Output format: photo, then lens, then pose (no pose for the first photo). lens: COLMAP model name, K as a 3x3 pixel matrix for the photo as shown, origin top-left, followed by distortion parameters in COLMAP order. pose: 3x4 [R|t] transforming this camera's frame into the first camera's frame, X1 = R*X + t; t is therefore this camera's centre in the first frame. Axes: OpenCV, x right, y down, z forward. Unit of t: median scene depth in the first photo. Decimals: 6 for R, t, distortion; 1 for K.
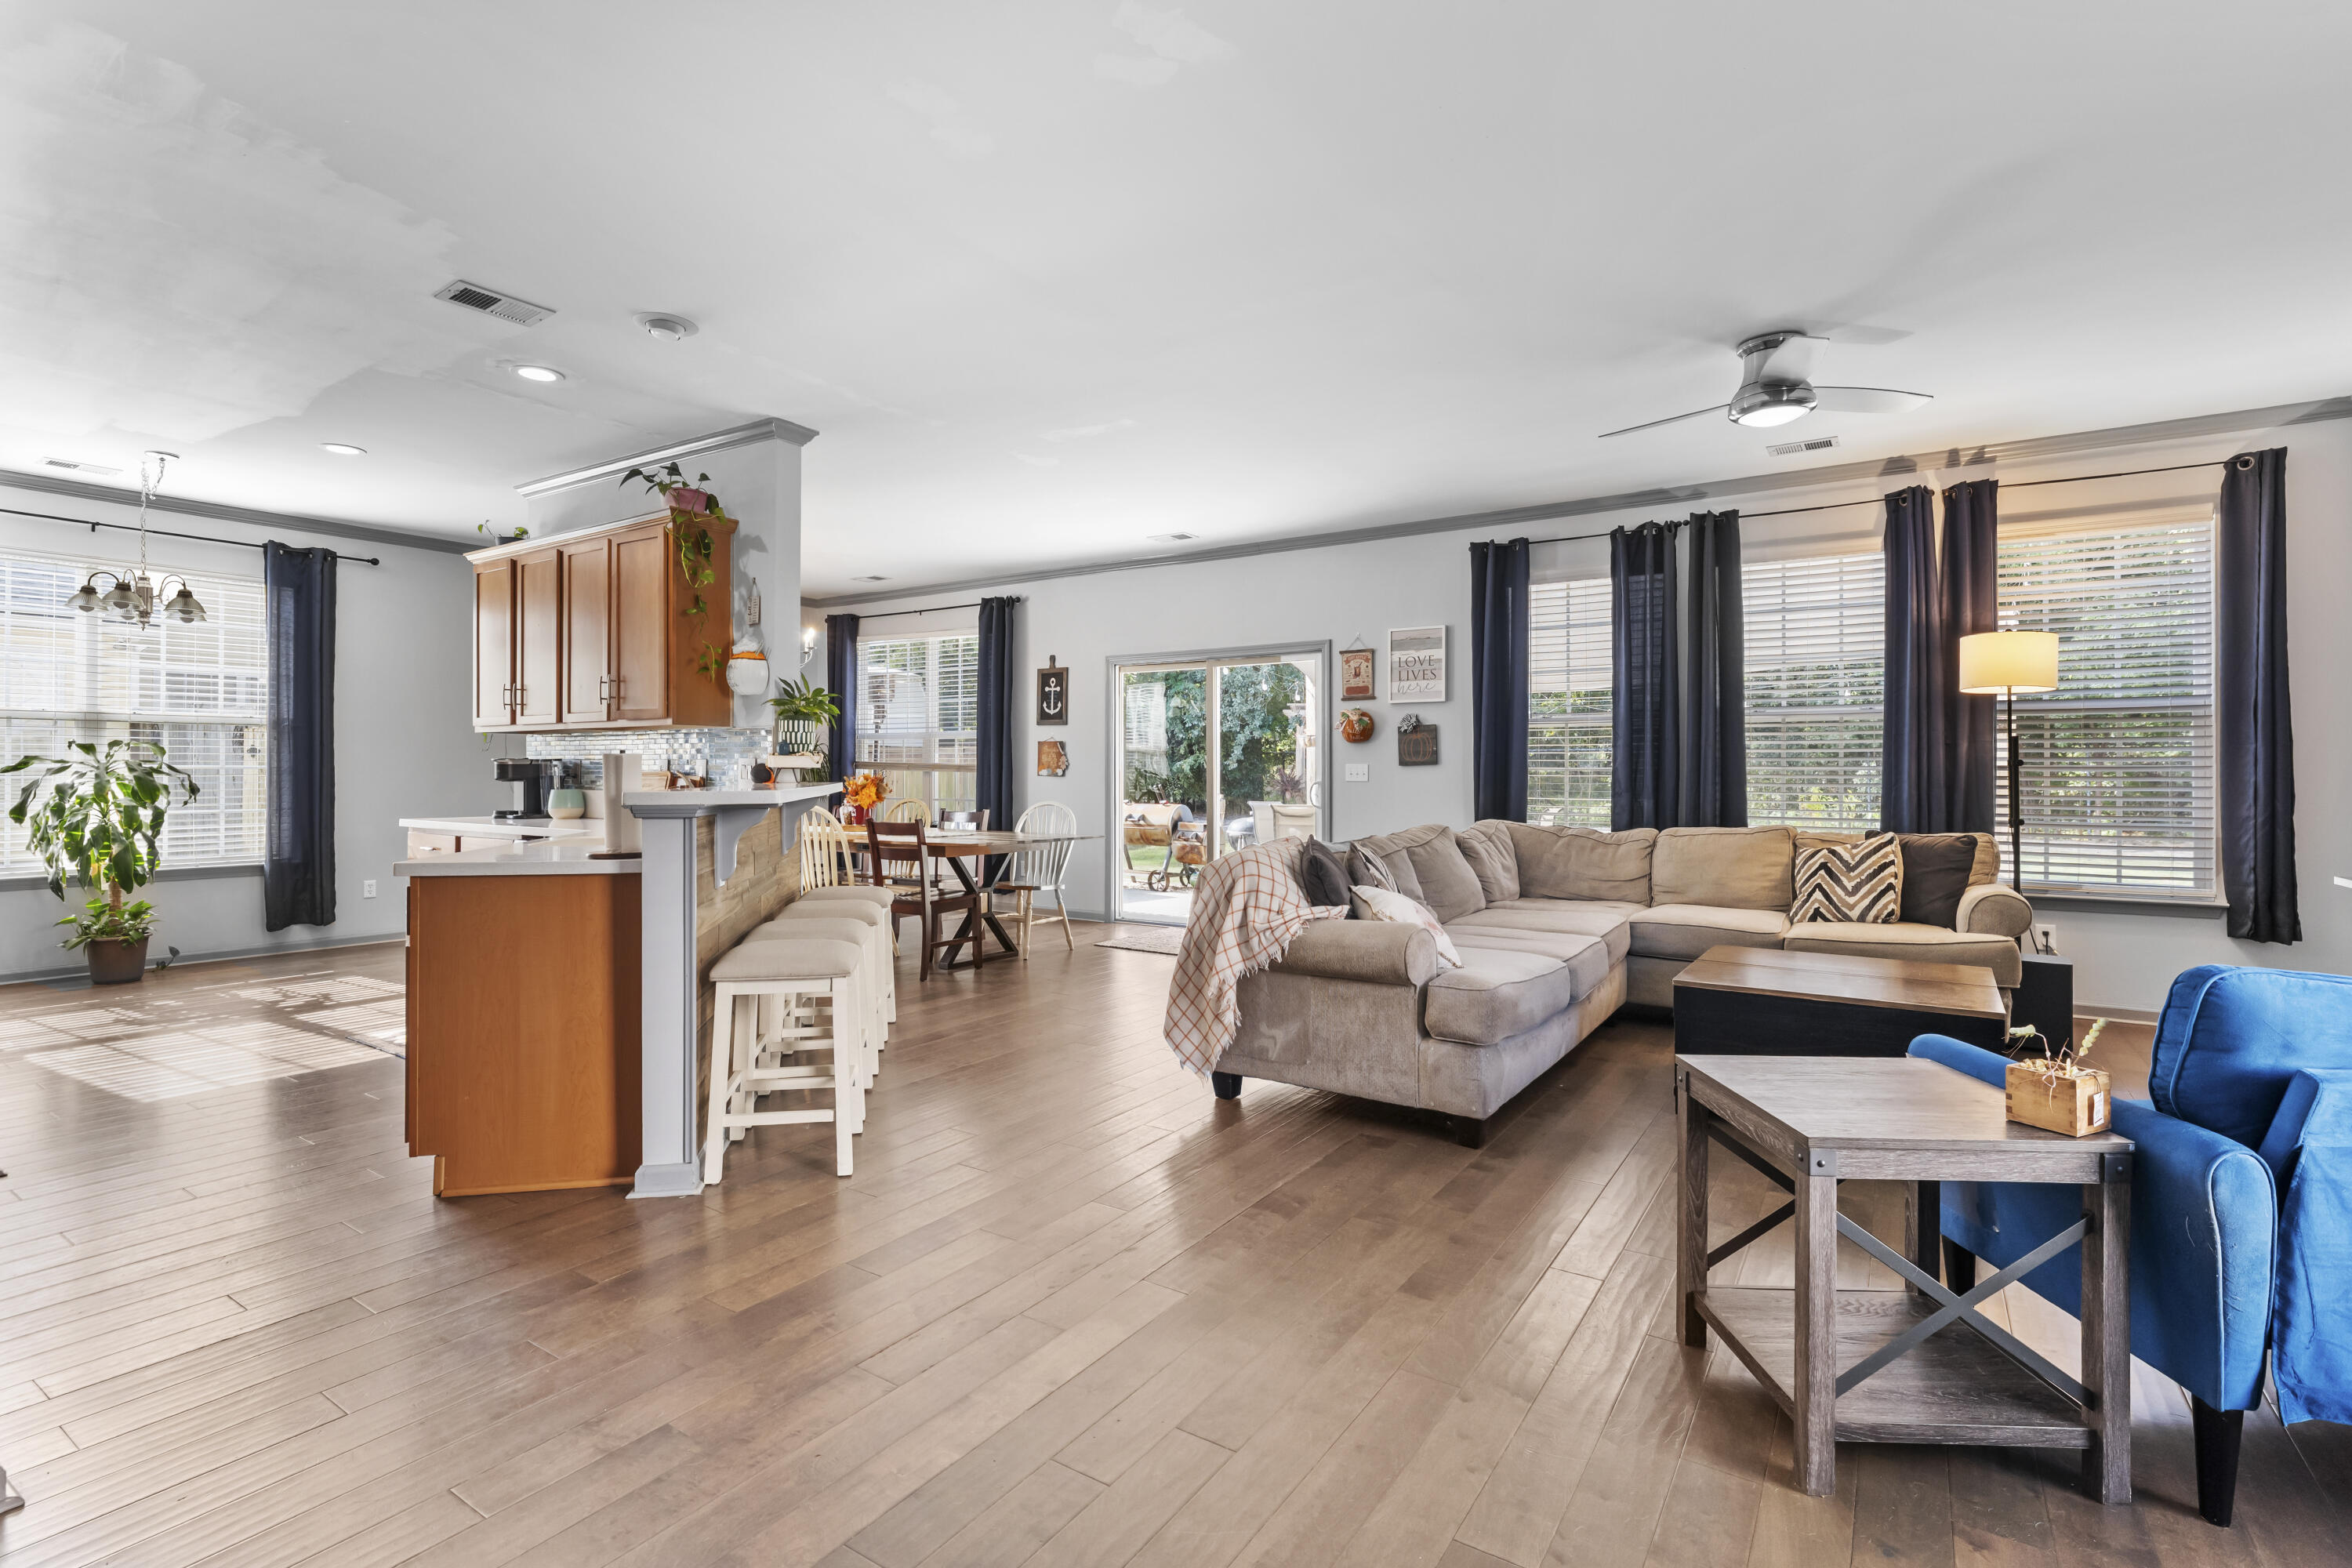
lens RADIAL K [[1084.7, 0, 1176.8], [0, 1084.7, 769.8], [0, 0, 1]] dist [0.000598, 0.002140]
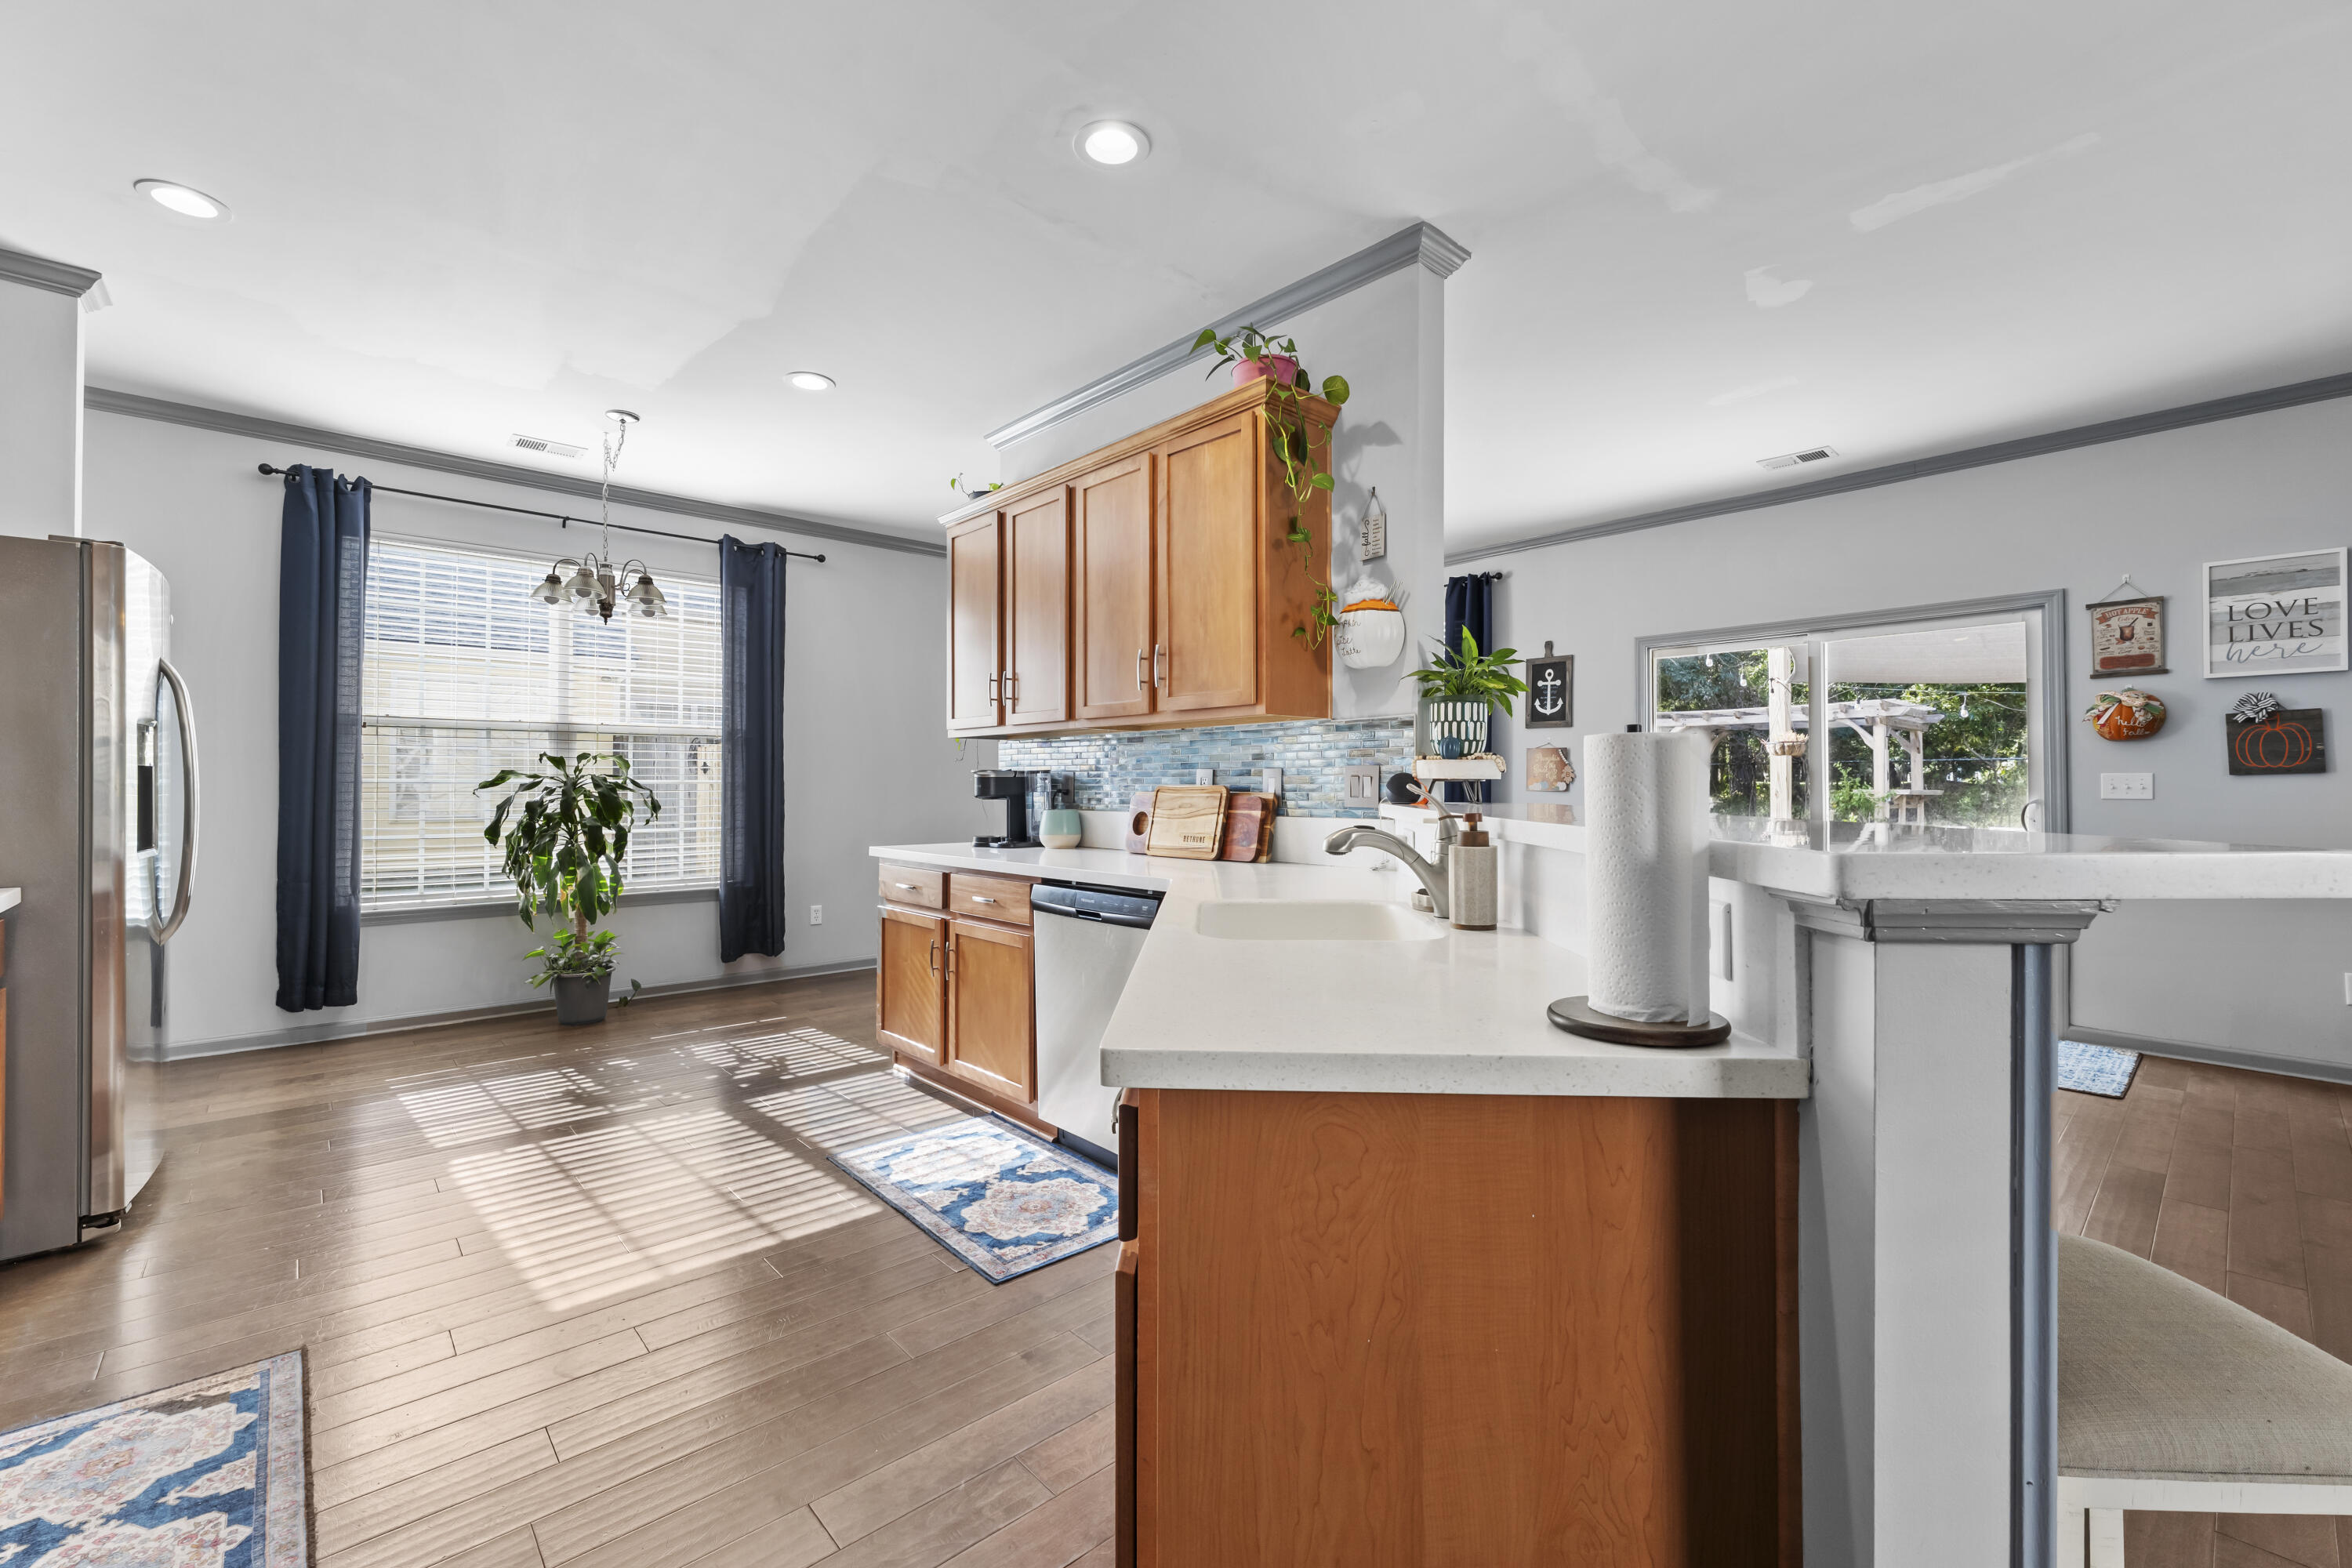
lens RADIAL K [[969.0, 0, 1175.0], [0, 969.0, 775.6], [0, 0, 1]] dist [0.009288, 0.000745]
pose [[0.969110, -0.004248, -0.246591, -0.303596], [0.002043, 0.999956, -0.009197, 0.000493], [0.246619, 0.008409, 0.969076, 0.343631]]
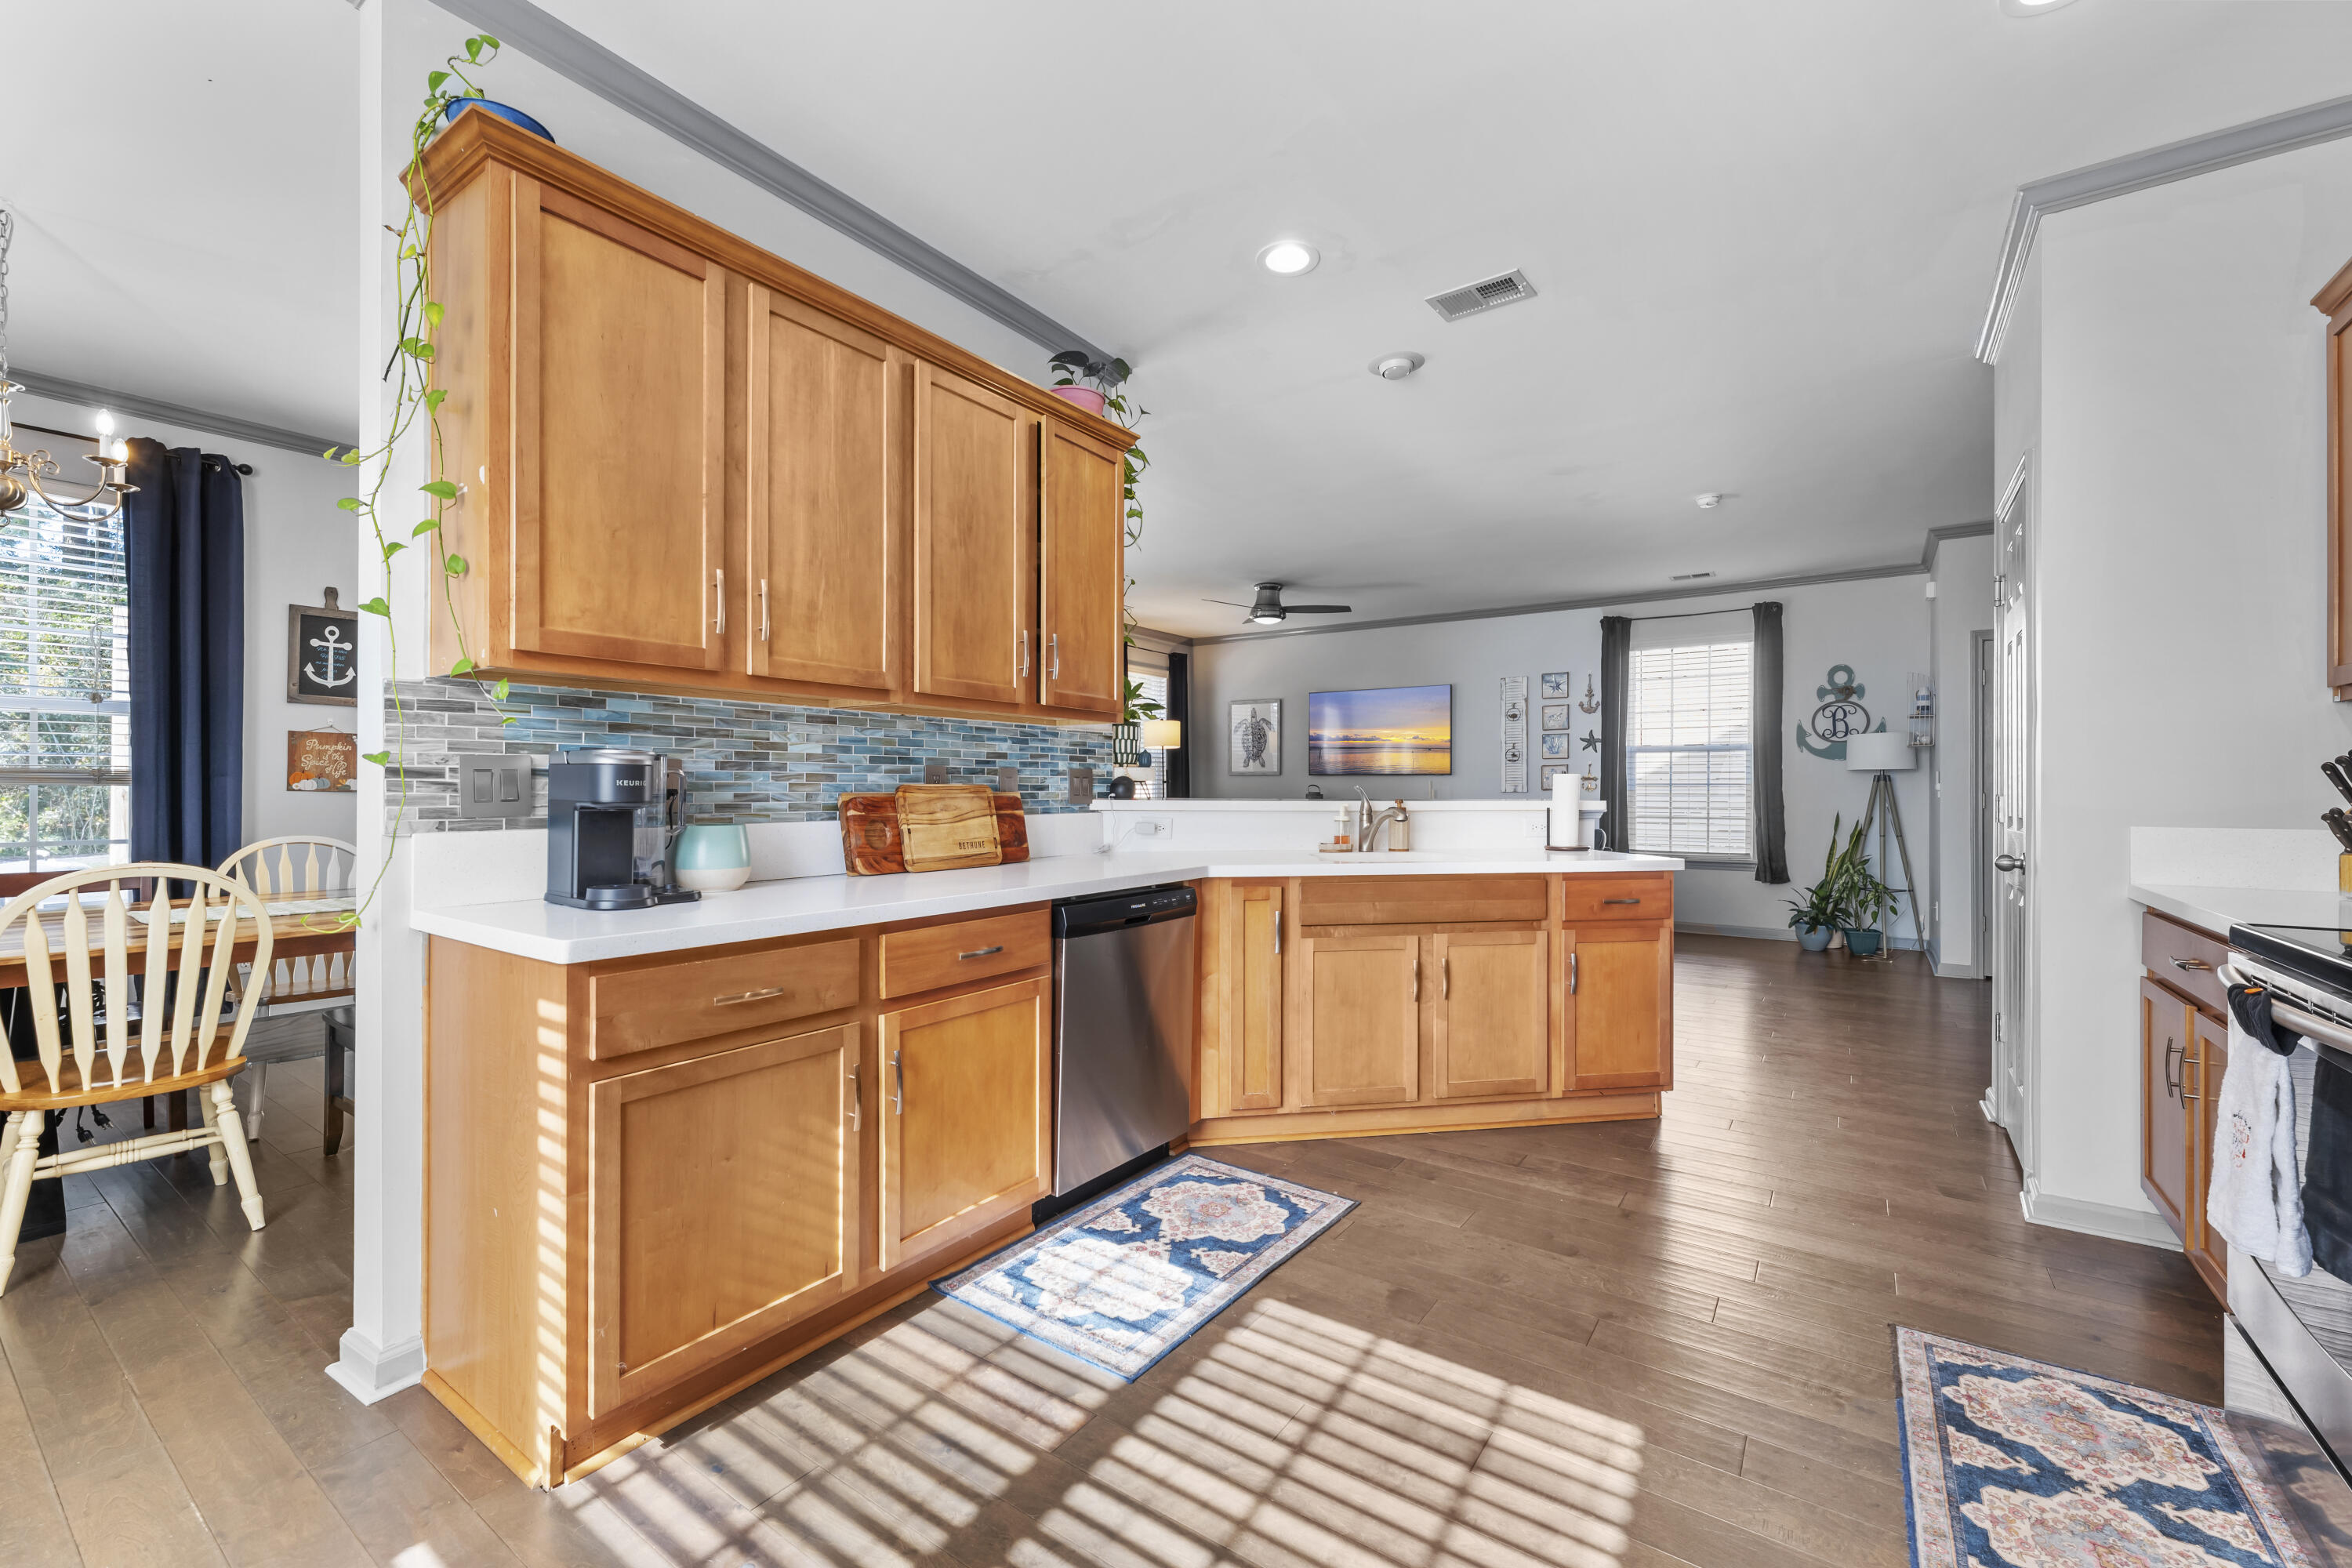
lens RADIAL K [[969.0, 0, 1165.8], [0, 969.0, 783.7], [0, 0, 1]] dist [0.009288, 0.000745]
pose [[0.031163, 0.003527, 0.999508, -0.929141], [-0.003531, 0.999988, -0.003419, 0.002245], [-0.999508, -0.003423, 0.031176, 0.778132]]
